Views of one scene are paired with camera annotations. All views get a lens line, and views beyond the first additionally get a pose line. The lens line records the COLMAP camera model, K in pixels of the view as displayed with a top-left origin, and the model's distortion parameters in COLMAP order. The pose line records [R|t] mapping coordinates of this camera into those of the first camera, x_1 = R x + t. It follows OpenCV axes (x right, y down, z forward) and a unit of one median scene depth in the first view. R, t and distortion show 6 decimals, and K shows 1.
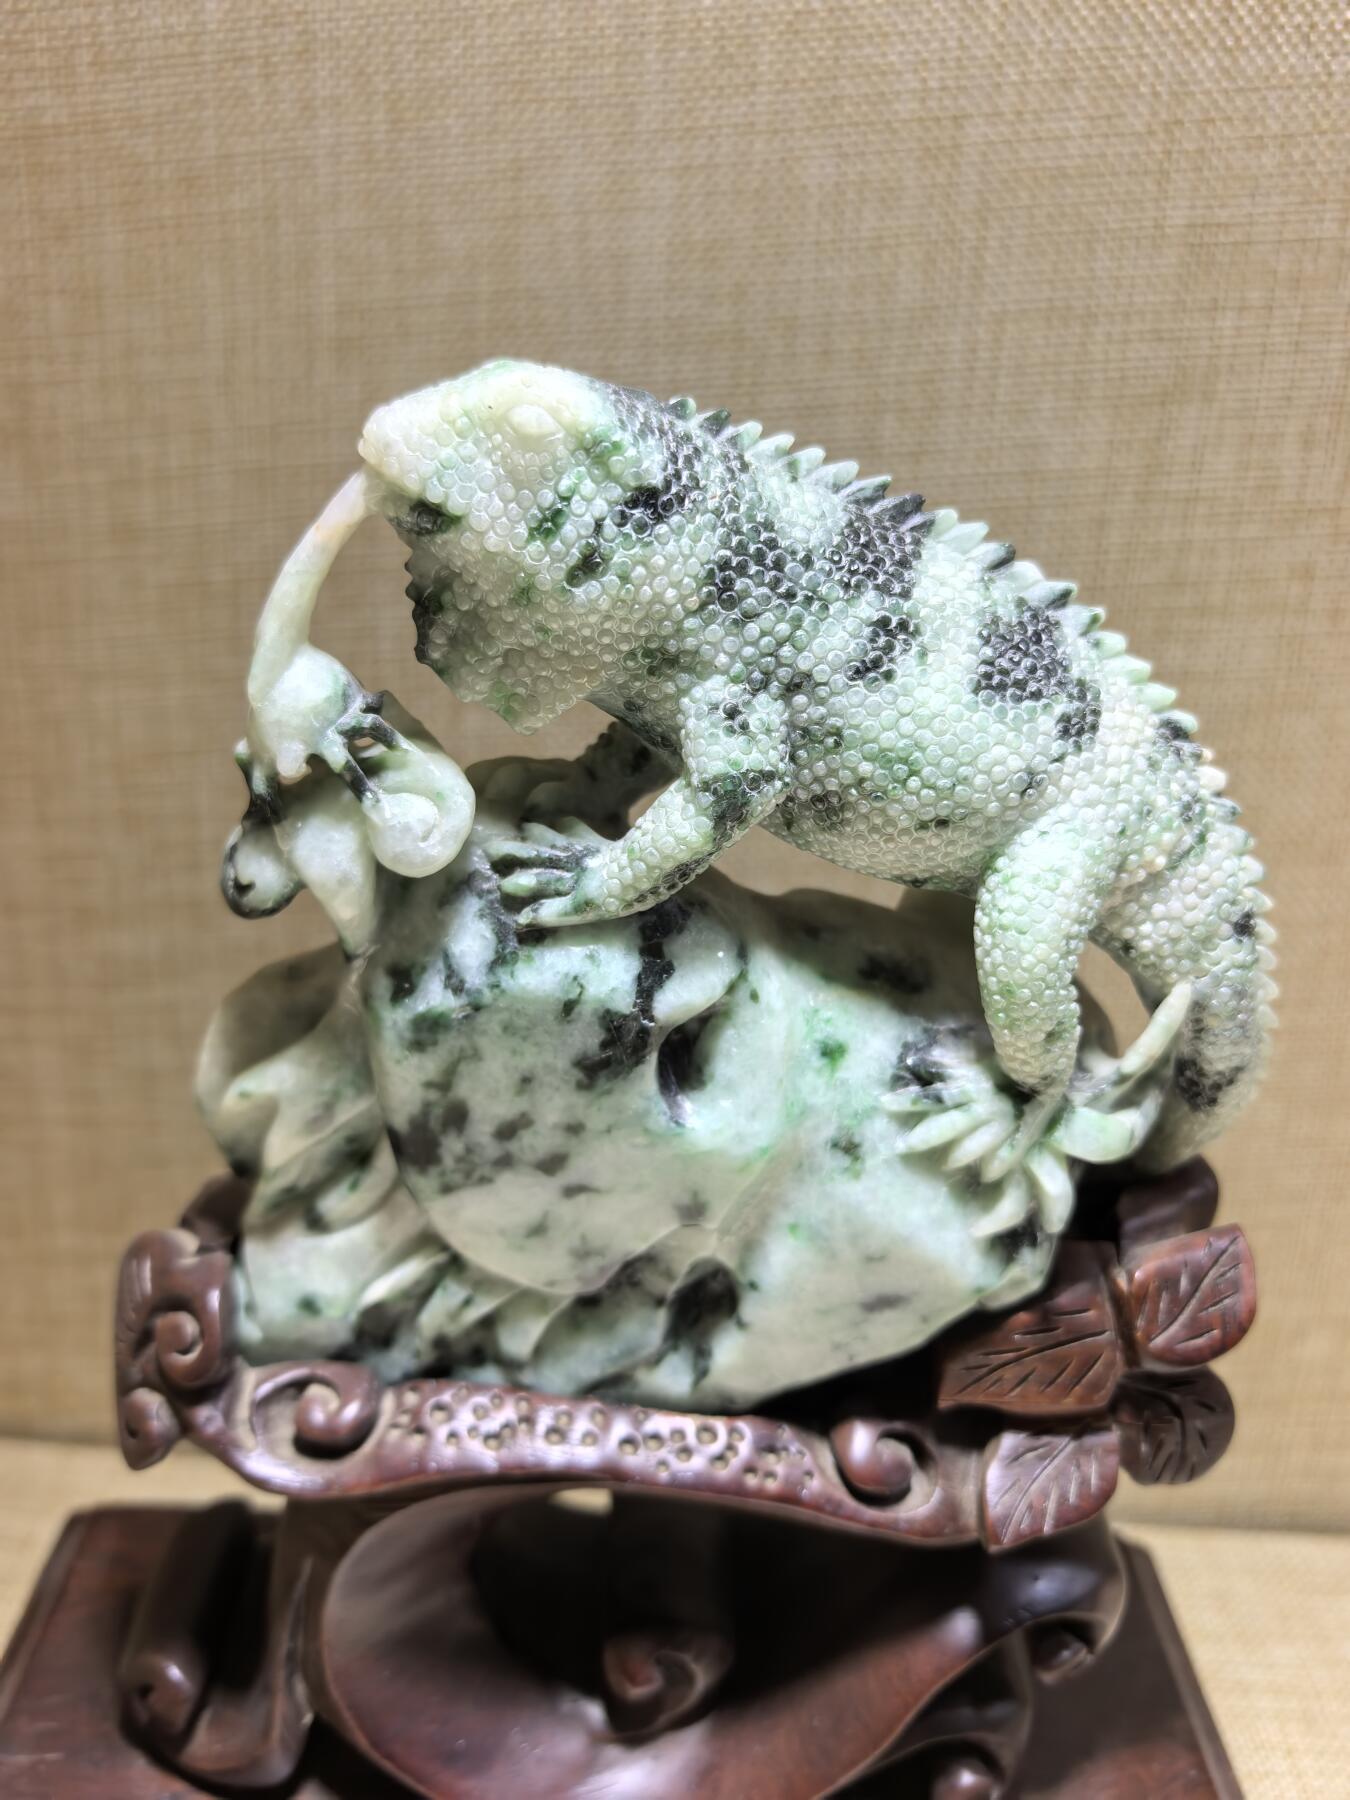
lens RADIAL K [[1473.3, 0, 658.1], [0, 1473.3, 900.2], [0, 0, 1]] dist [-0.020258, -0.001256]
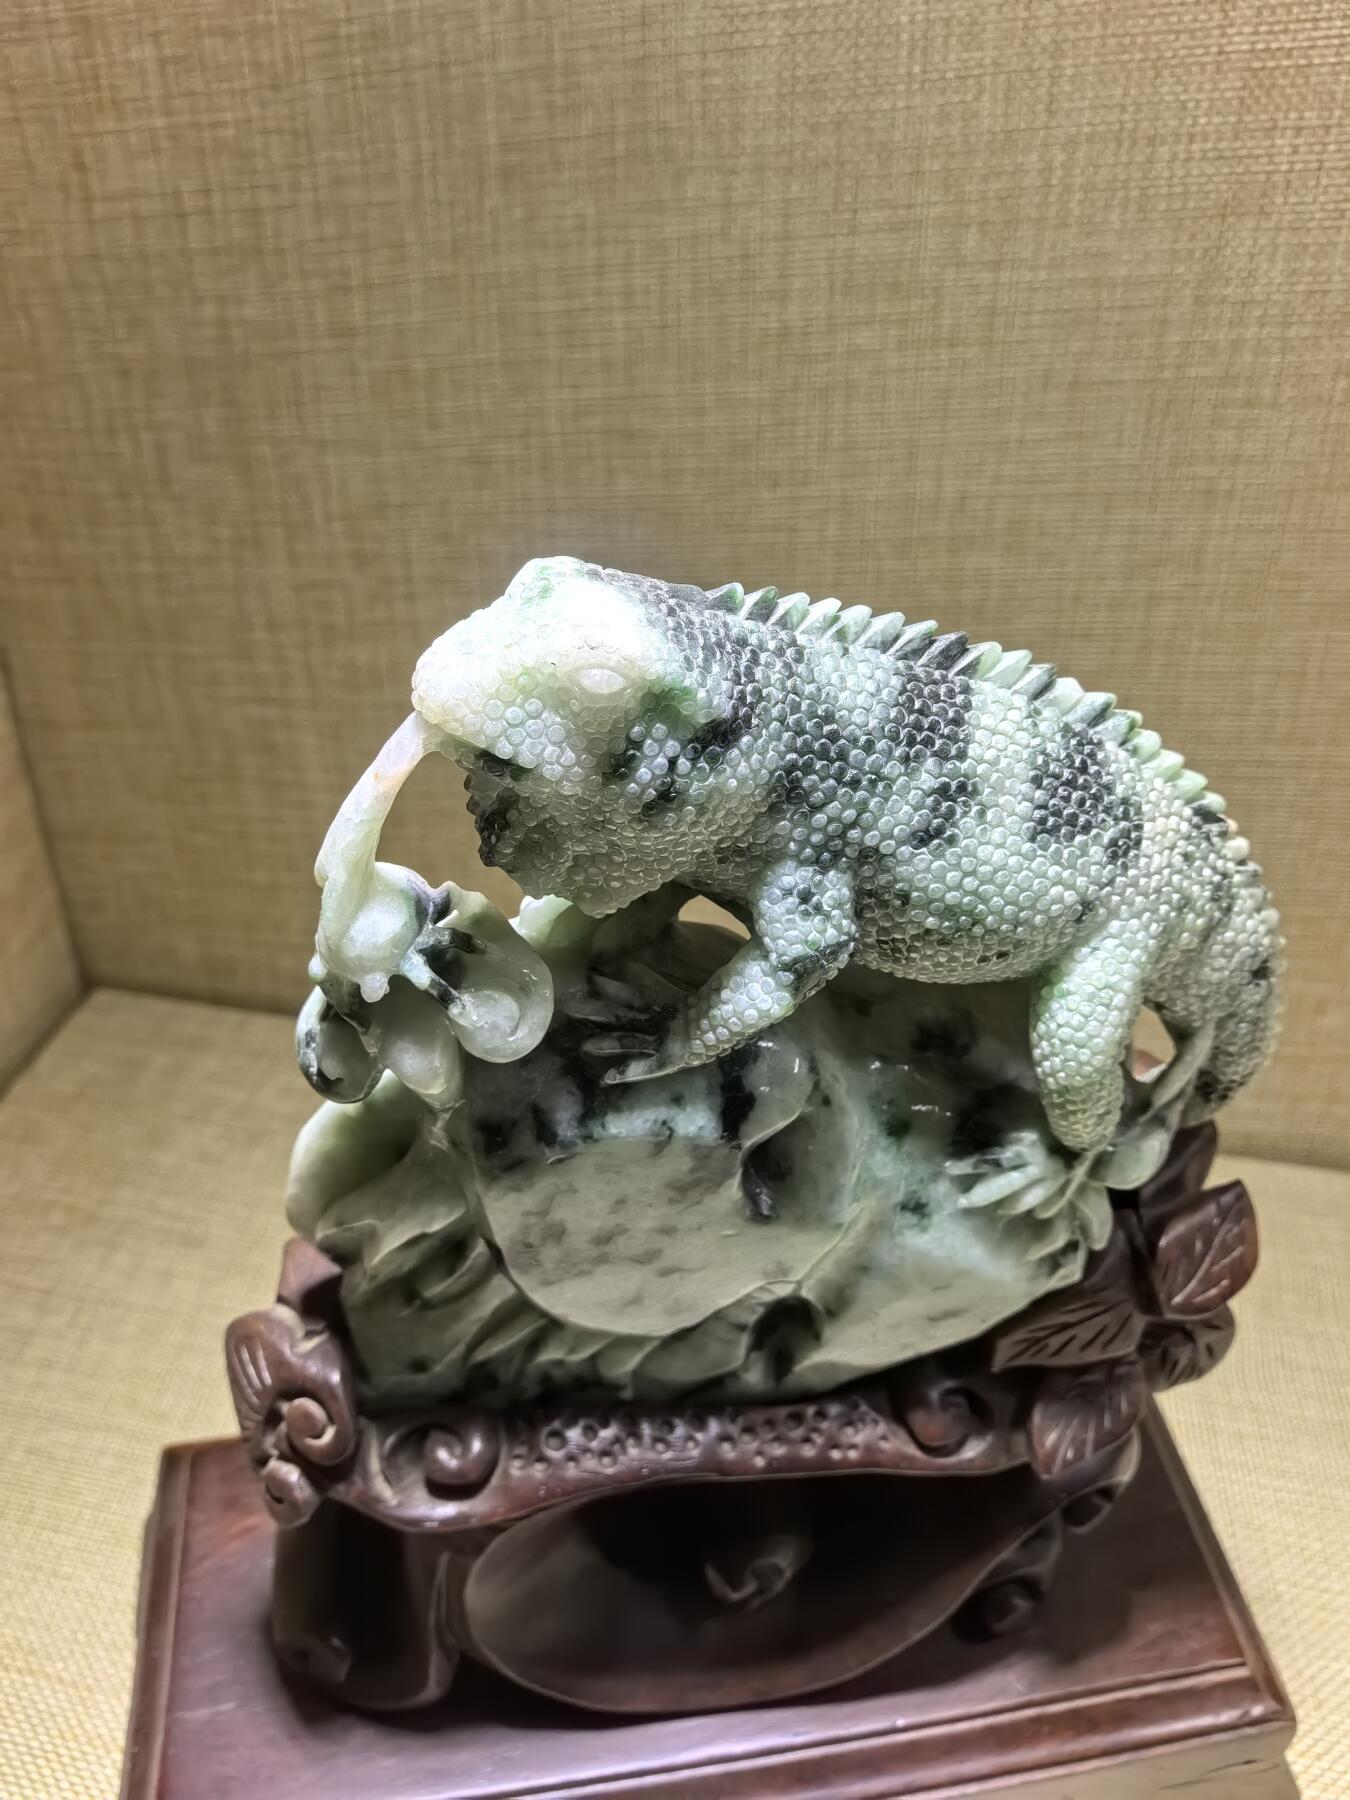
lens RADIAL K [[1487.6, 0, 662.0], [0, 1487.6, 841.4], [0, 0, 1]] dist [0.000896, -0.073823]
pose [[0.989185, -0.119655, 0.084828, -0.126261], [0.094830, 0.962946, 0.252471, -0.417432], [-0.111894, -0.241697, 0.963879, 0.023468]]
